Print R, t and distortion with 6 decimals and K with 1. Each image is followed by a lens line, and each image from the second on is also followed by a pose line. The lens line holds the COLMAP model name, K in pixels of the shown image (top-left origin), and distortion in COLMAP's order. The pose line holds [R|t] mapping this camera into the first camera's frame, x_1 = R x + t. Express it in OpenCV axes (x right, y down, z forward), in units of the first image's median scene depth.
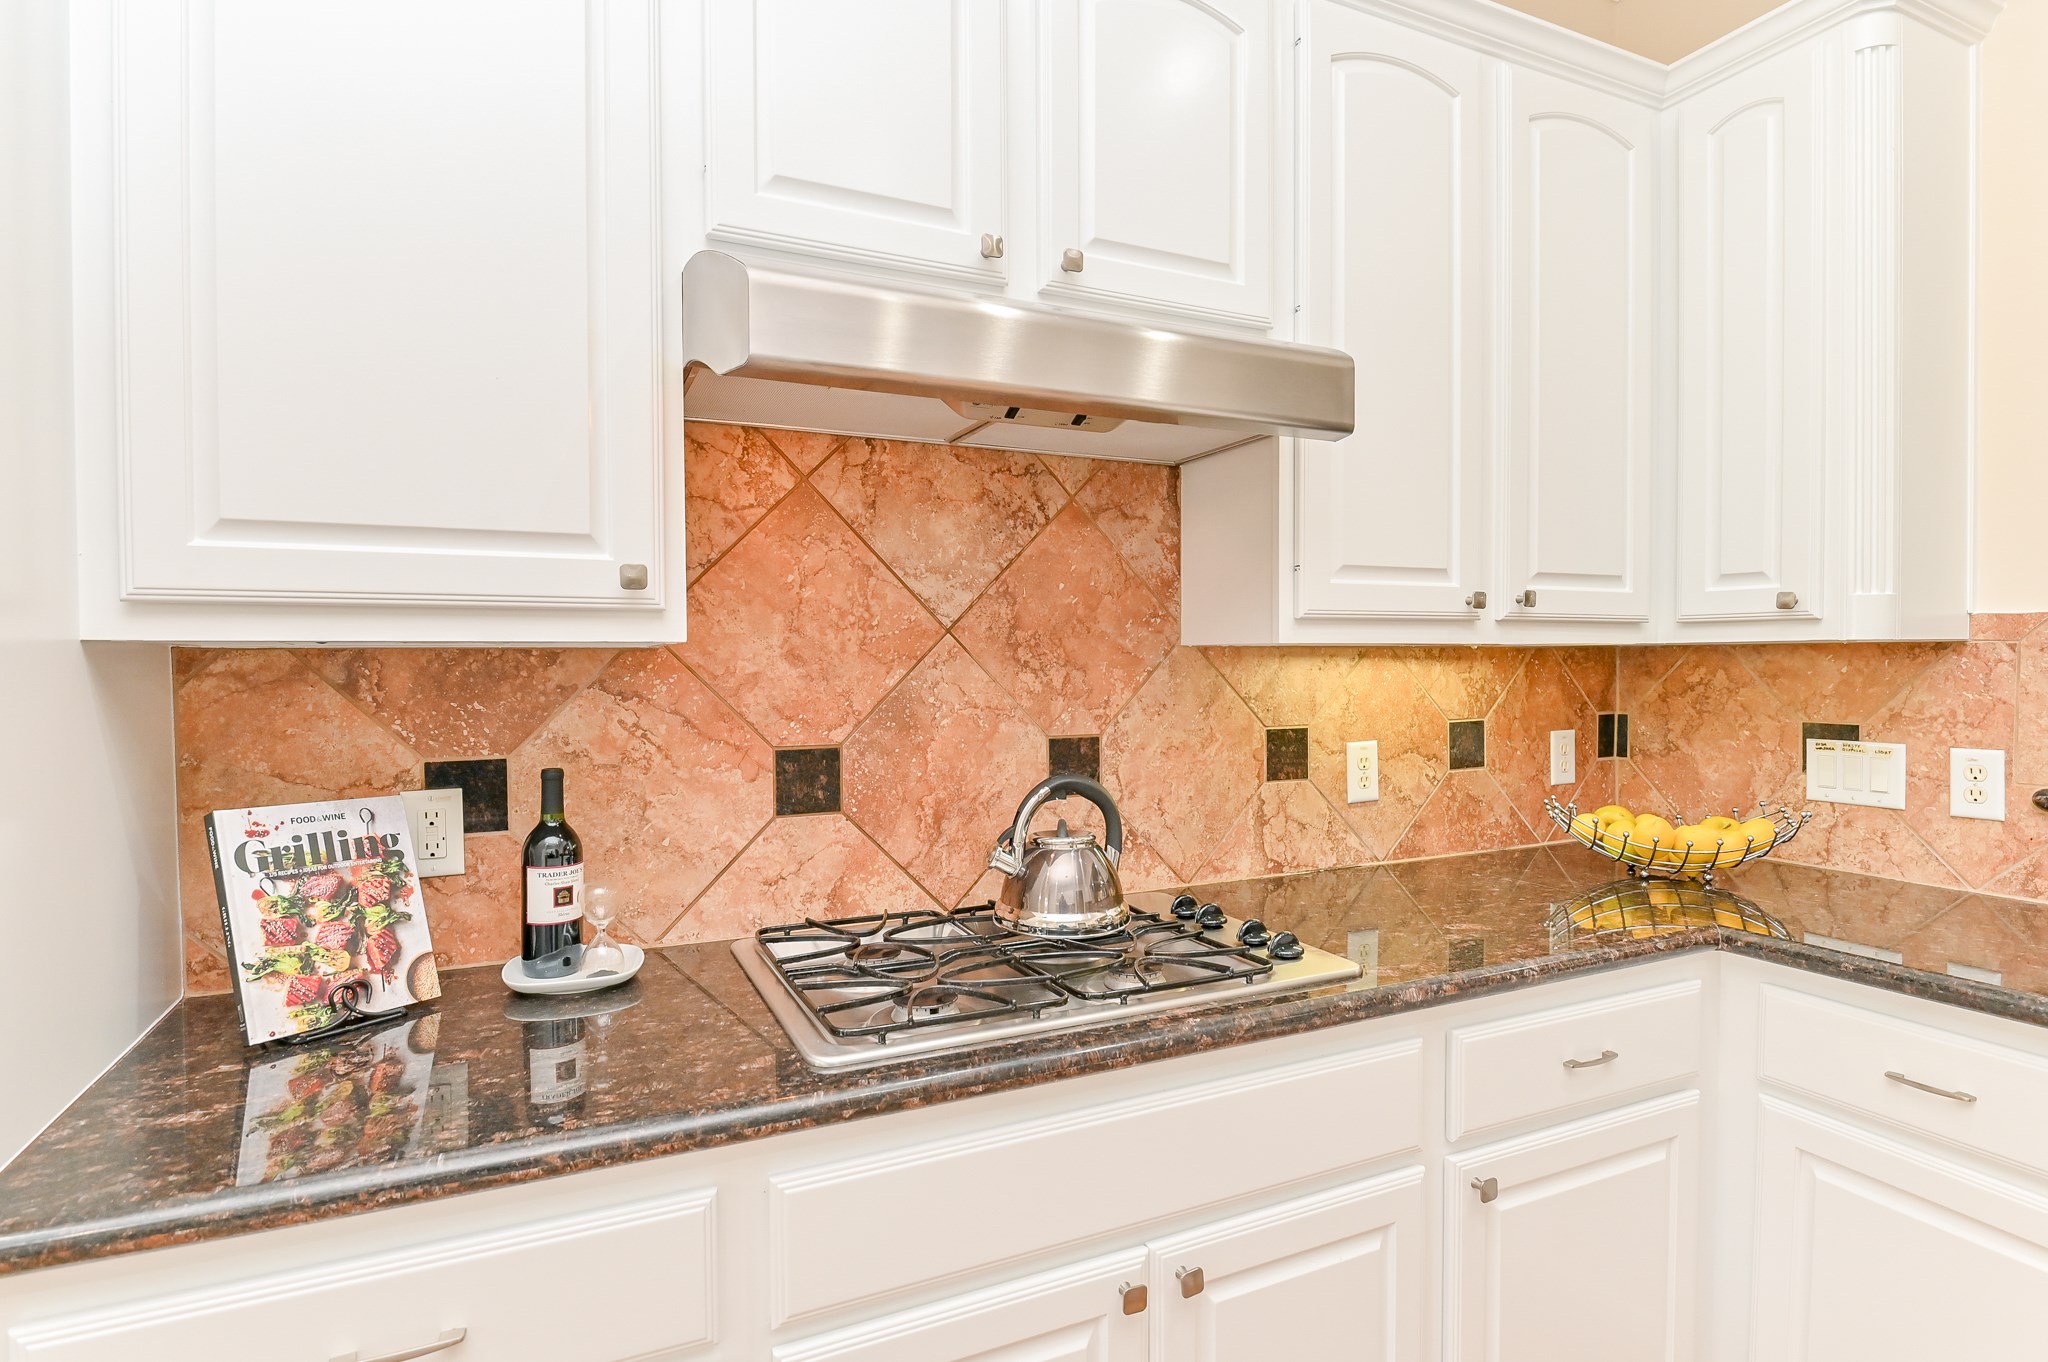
lens RADIAL K [[1046.9, 0, 1006.1], [0, 1046.9, 680.7], [0, 0, 1]] dist [-0.011231, 0.000168]
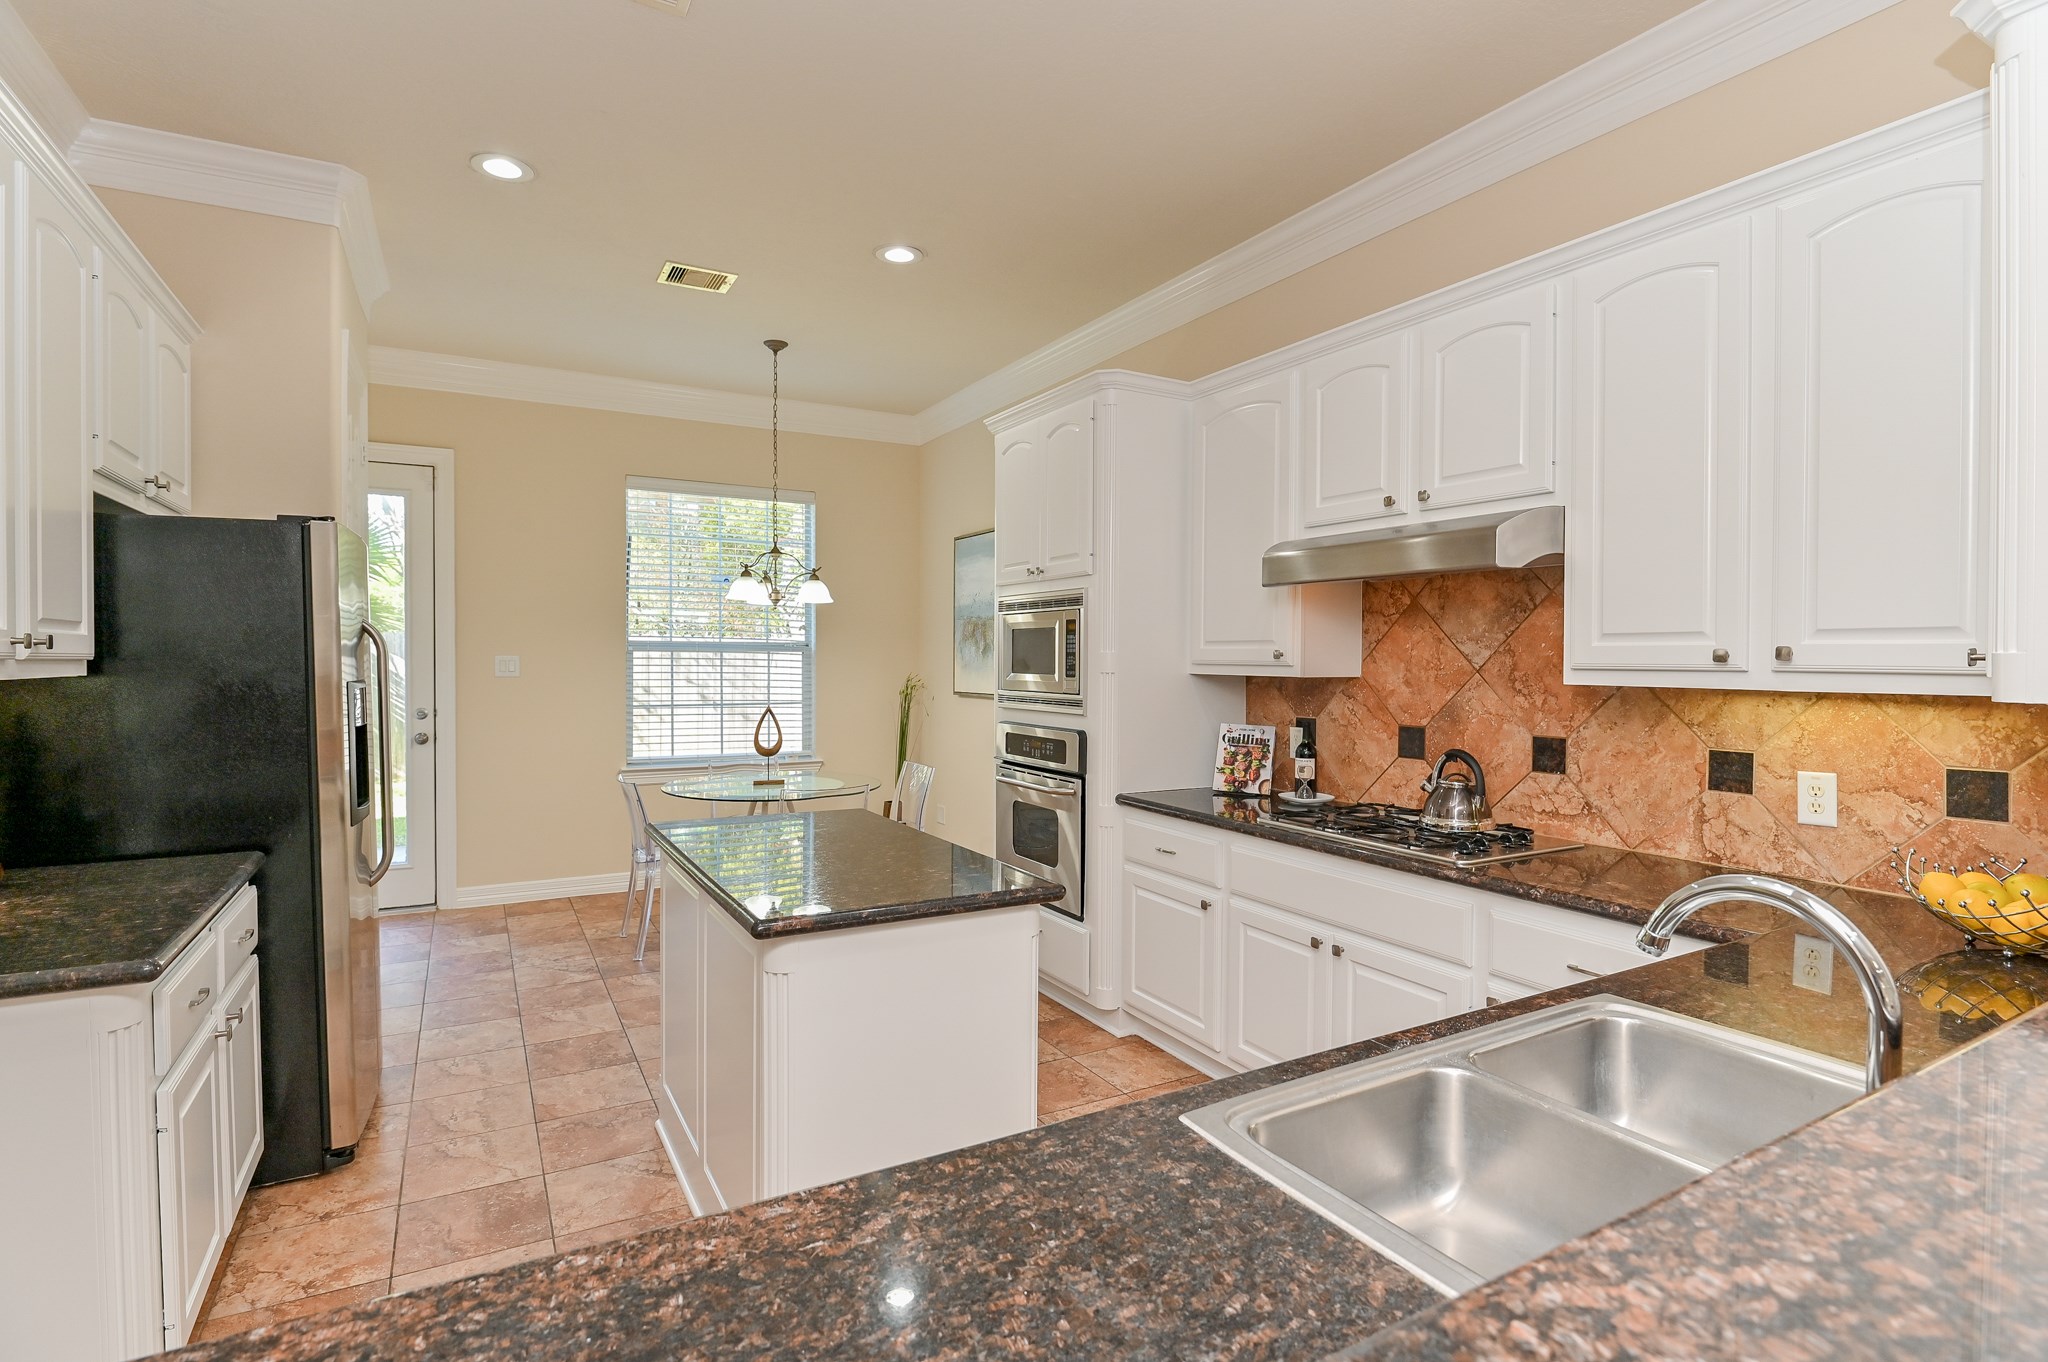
lens RADIAL K [[1001.1, 0, 1035.4], [0, 1001.1, 679.3], [0, 0, 1]] dist [-0.022567, 0.000275]
pose [[0.082076, 0.027703, -0.996241, 1.571506], [-0.027937, 0.999285, 0.025486, -0.054601], [0.996234, 0.025740, 0.082791, 0.071568]]
